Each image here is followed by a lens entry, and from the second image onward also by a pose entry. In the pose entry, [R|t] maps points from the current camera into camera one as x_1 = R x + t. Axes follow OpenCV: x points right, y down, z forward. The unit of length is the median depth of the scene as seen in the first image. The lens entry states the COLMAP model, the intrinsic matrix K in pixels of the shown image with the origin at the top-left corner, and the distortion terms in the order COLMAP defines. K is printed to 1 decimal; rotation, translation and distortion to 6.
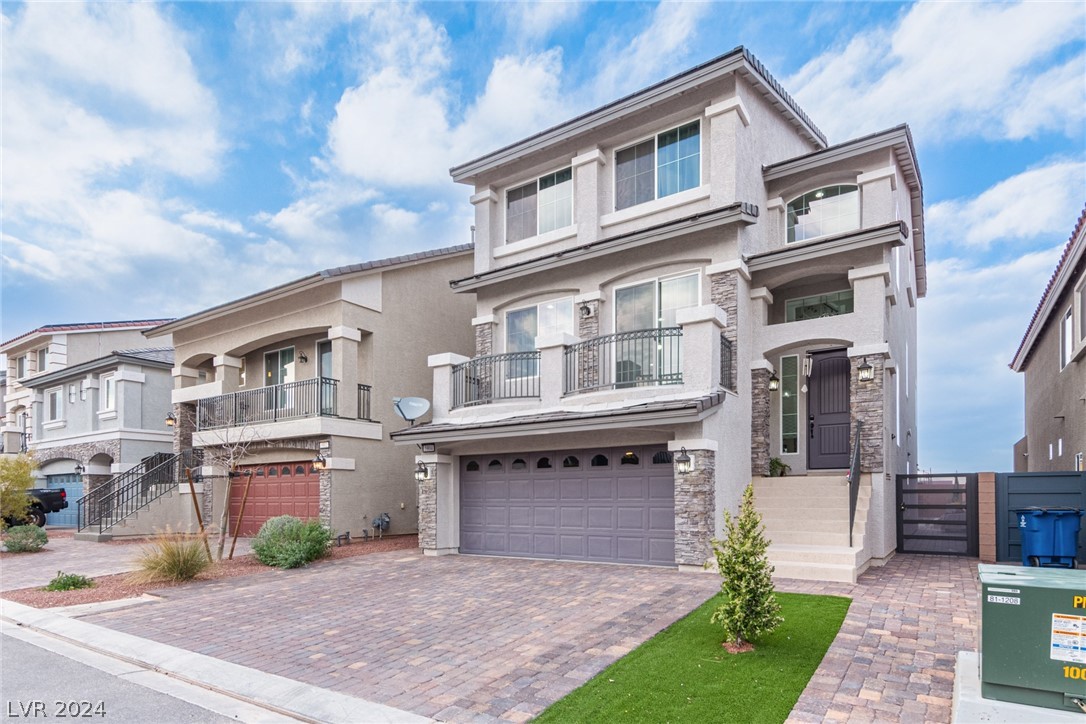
lens RADIAL K [[561.3, 0, 550.3], [0, 561.3, 381.2], [0, 0, 1]] dist [0.029265, -0.014160]
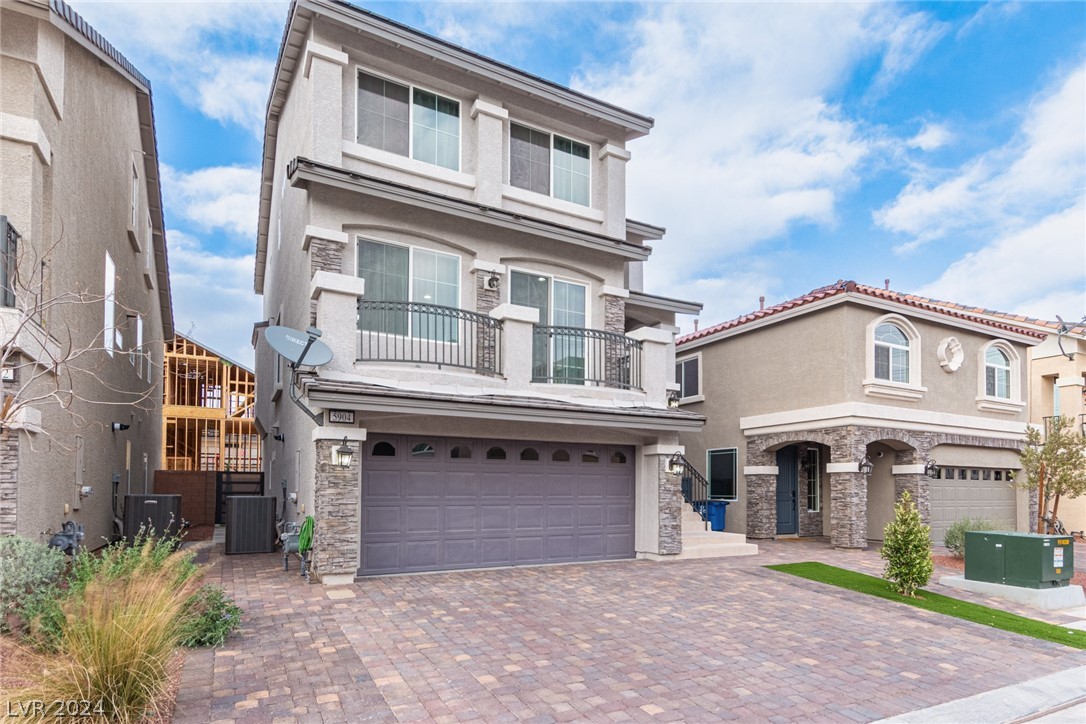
lens RADIAL K [[617.8, 0, 543.0], [0, 617.8, 362.0], [0, 0, 1]] dist [0.031393, -0.020125]
pose [[0.466220, 0.191033, 0.863797, -0.759282], [-0.184042, 0.975989, -0.116511, 0.100992], [-0.865314, -0.104655, 0.490183, 0.470612]]
